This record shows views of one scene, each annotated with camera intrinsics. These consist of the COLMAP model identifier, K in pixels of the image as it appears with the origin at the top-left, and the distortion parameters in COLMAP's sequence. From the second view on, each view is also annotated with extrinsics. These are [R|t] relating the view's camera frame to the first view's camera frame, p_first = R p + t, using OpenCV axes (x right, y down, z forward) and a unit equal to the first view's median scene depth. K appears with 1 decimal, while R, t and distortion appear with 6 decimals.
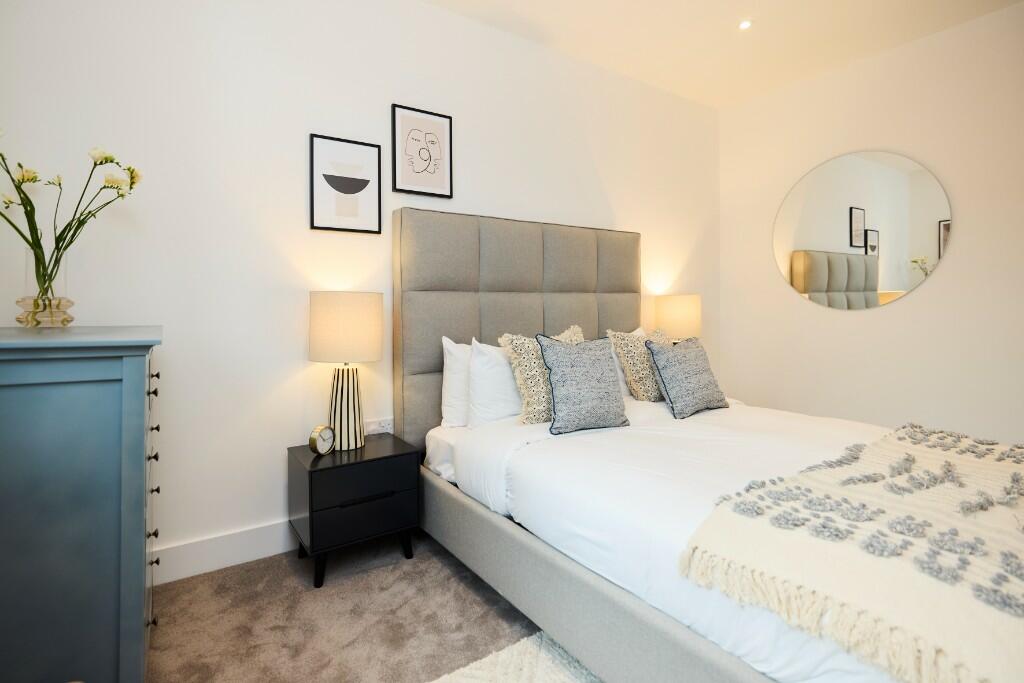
lens RADIAL K [[496.2, 0, 513.5], [0, 496.2, 297.8], [0, 0, 1]] dist [-0.000168, 0.000013]
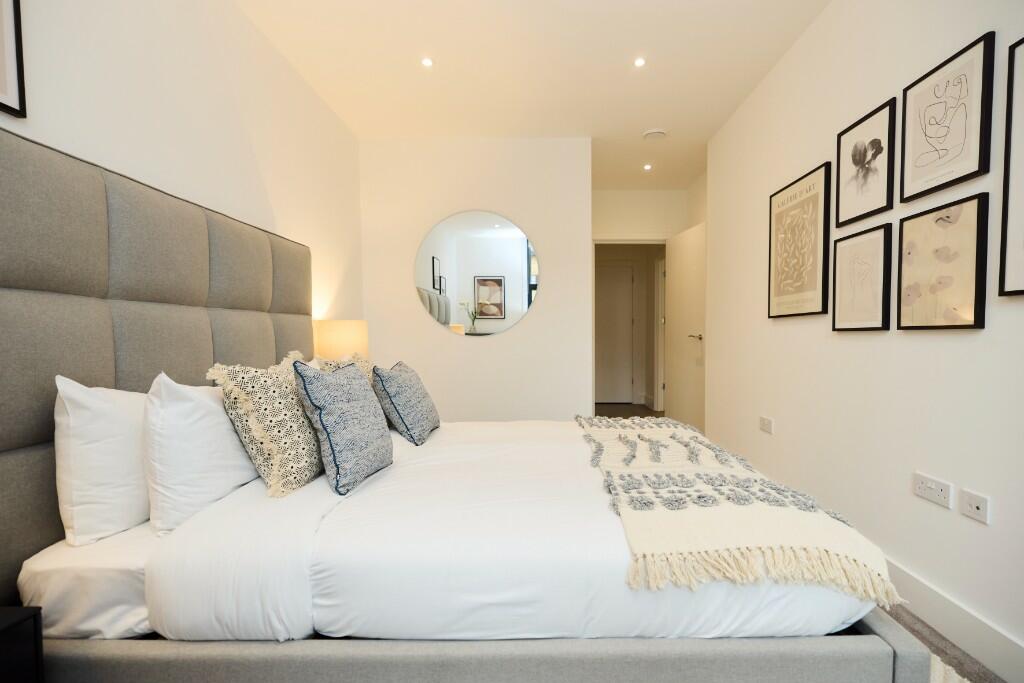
lens RADIAL K [[449.3, 0, 512.0], [0, 449.3, 341.5], [0, 0, 1]] dist [0.002394, 0.000279]
pose [[0.576420, 0.000829, 0.817153, -0.279986], [-0.016503, 0.999807, 0.010627, 0.030870], [-0.816987, -0.019612, 0.576323, 0.359139]]
